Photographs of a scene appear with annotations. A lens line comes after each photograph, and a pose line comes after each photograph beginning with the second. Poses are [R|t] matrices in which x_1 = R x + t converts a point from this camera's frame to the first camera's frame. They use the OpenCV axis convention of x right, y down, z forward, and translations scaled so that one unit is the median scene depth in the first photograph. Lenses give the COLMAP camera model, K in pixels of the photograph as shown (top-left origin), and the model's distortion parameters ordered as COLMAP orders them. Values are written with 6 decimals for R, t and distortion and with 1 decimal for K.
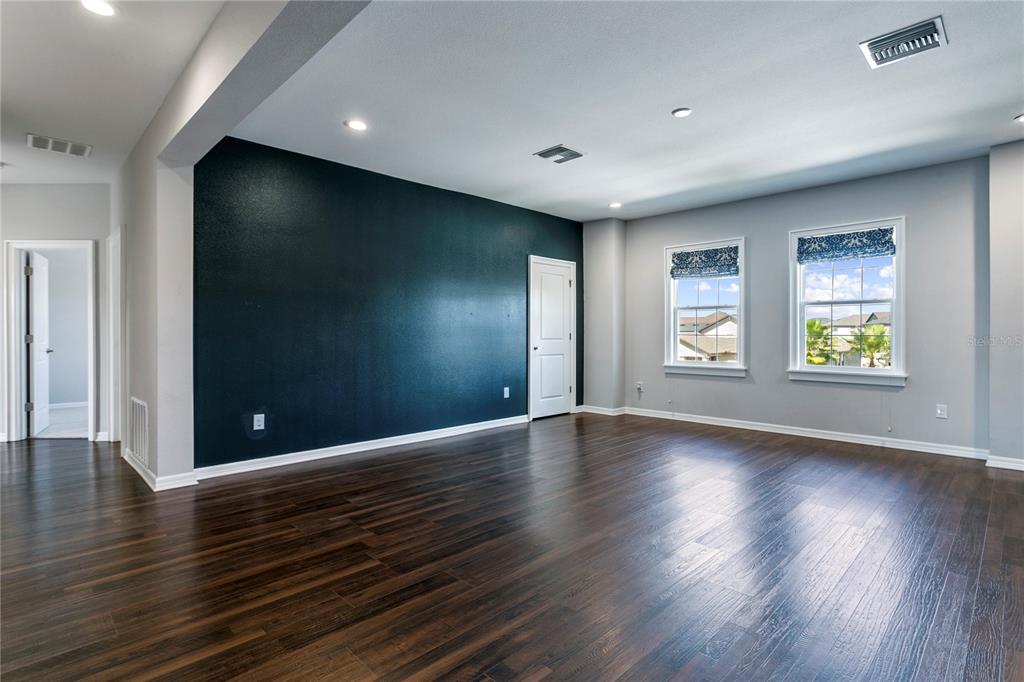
lens RADIAL K [[508.5, 0, 515.7], [0, 508.5, 338.4], [0, 0, 1]] dist [-0.007802, 0.002191]
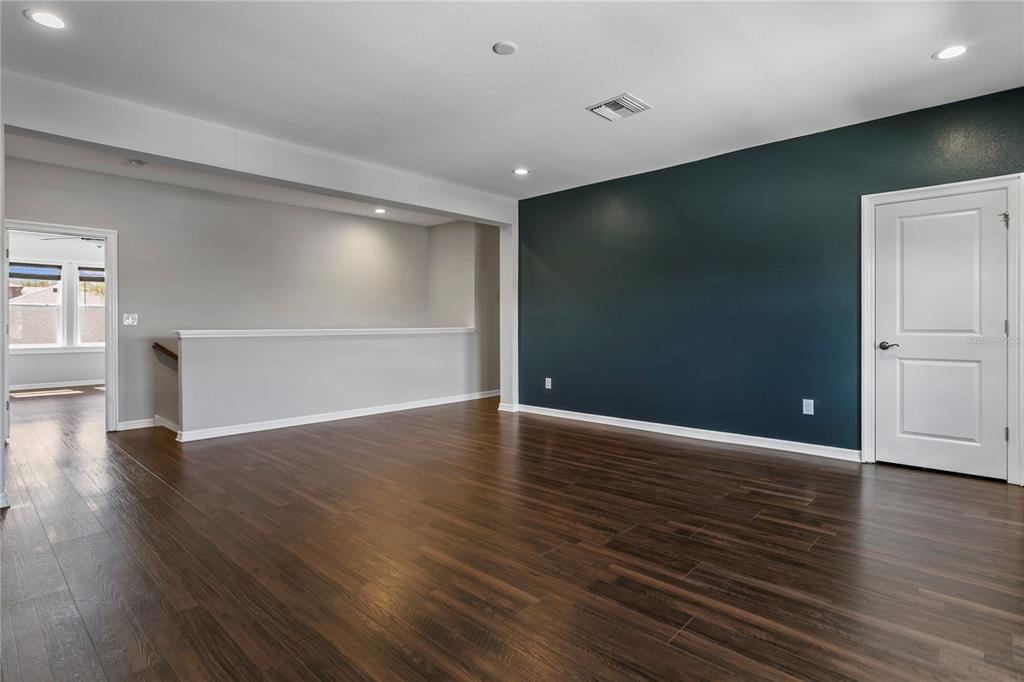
lens RADIAL K [[508.5, 0, 515.7], [0, 508.5, 338.4], [0, 0, 1]] dist [-0.007802, 0.002191]
pose [[0.038846, 0.039513, -0.998464, 0.661535], [0.007354, 0.999180, 0.039827, -0.017868], [0.999218, -0.008890, 0.038524, 0.583915]]
